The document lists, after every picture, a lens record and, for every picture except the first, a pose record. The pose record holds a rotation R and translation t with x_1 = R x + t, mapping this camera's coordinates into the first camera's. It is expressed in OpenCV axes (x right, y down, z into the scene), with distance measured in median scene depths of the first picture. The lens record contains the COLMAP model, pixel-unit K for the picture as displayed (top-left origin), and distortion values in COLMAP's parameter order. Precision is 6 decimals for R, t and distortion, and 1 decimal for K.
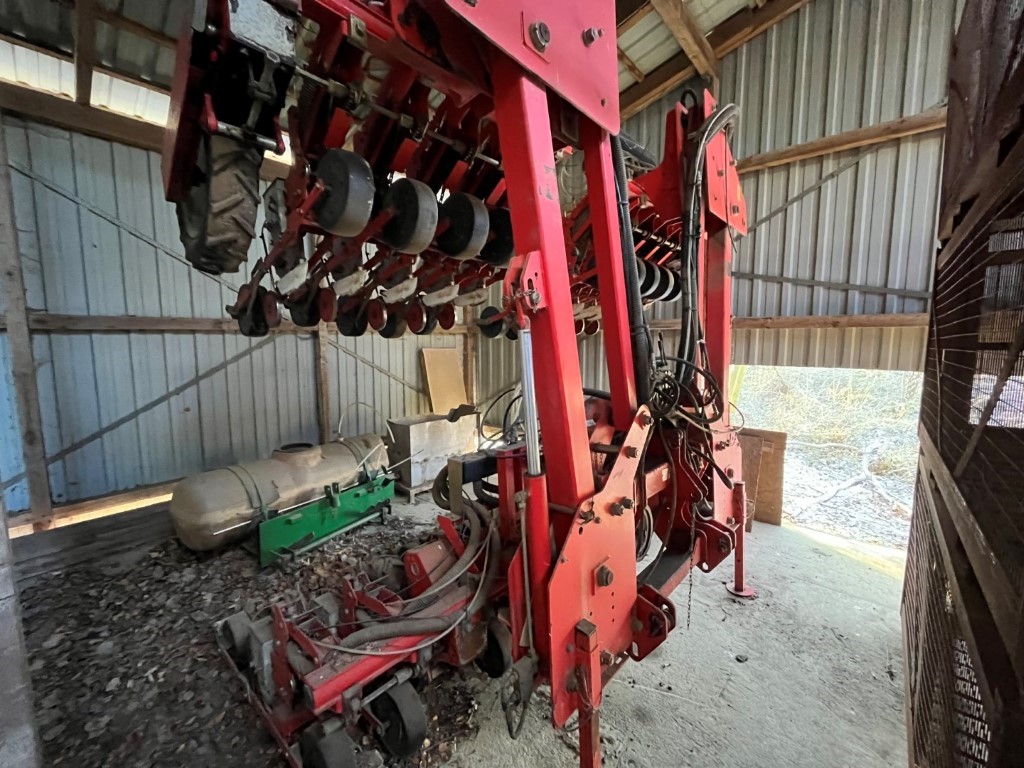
lens RADIAL K [[409.7, 0, 506.0], [0, 409.7, 384.1], [0, 0, 1]] dist [-0.002104, -0.000198]
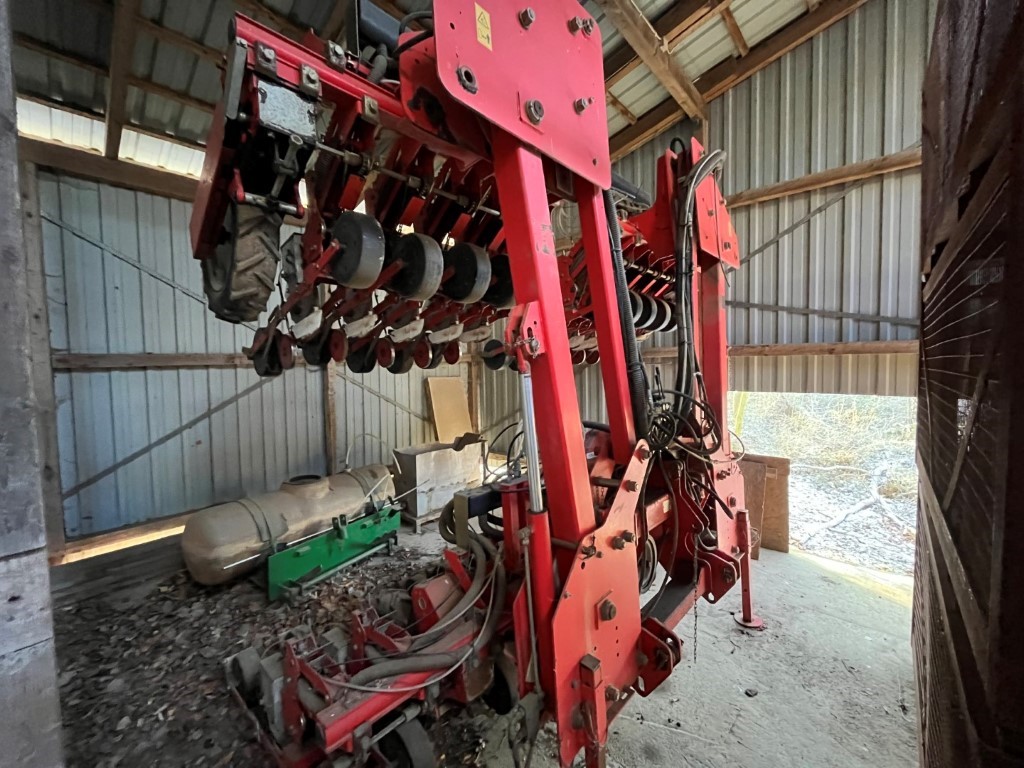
lens RADIAL K [[409.7, 0, 506.0], [0, 409.7, 384.1], [0, 0, 1]] dist [-0.002104, -0.000198]
pose [[0.999847, -0.013969, -0.010562, 0.003507], [0.013354, 0.998330, -0.056202, -0.026348], [0.011329, 0.056052, 0.998364, -0.035551]]
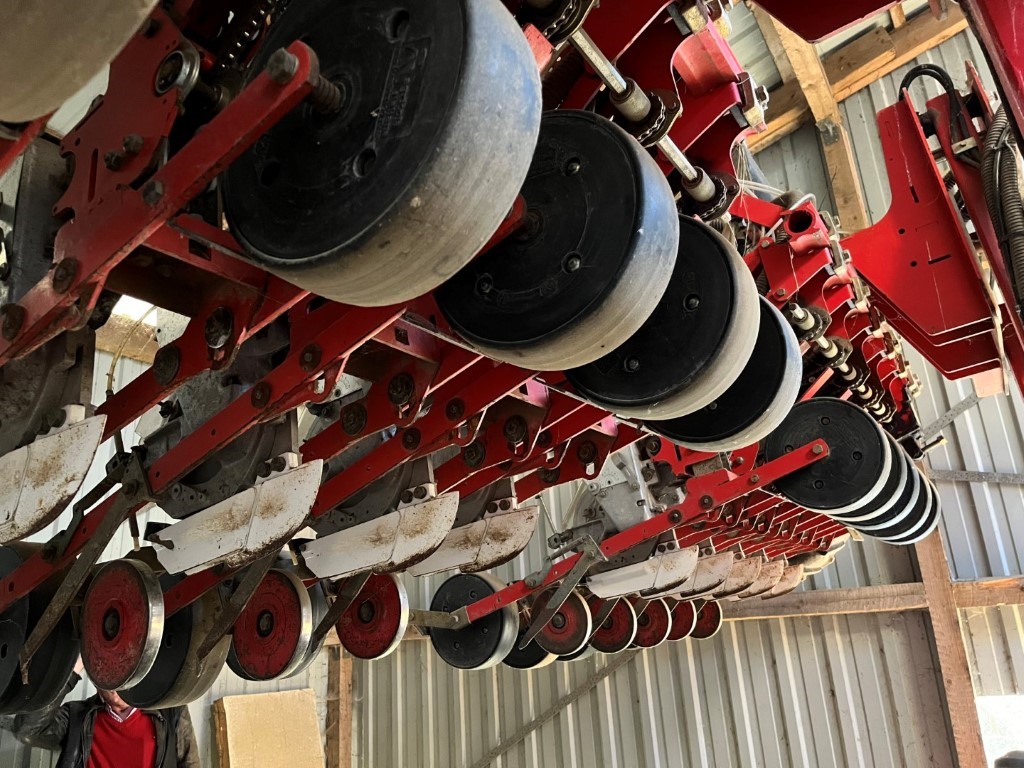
lens RADIAL K [[769.5, 0, 505.1], [0, 769.5, 378.0], [0, 0, 1]] dist [0.064793, -0.084323]
pose [[0.986186, -0.002163, 0.165629, -0.158125], [0.071730, 0.906875, -0.415250, -0.088839], [-0.149307, 0.421394, 0.894502, 0.465446]]
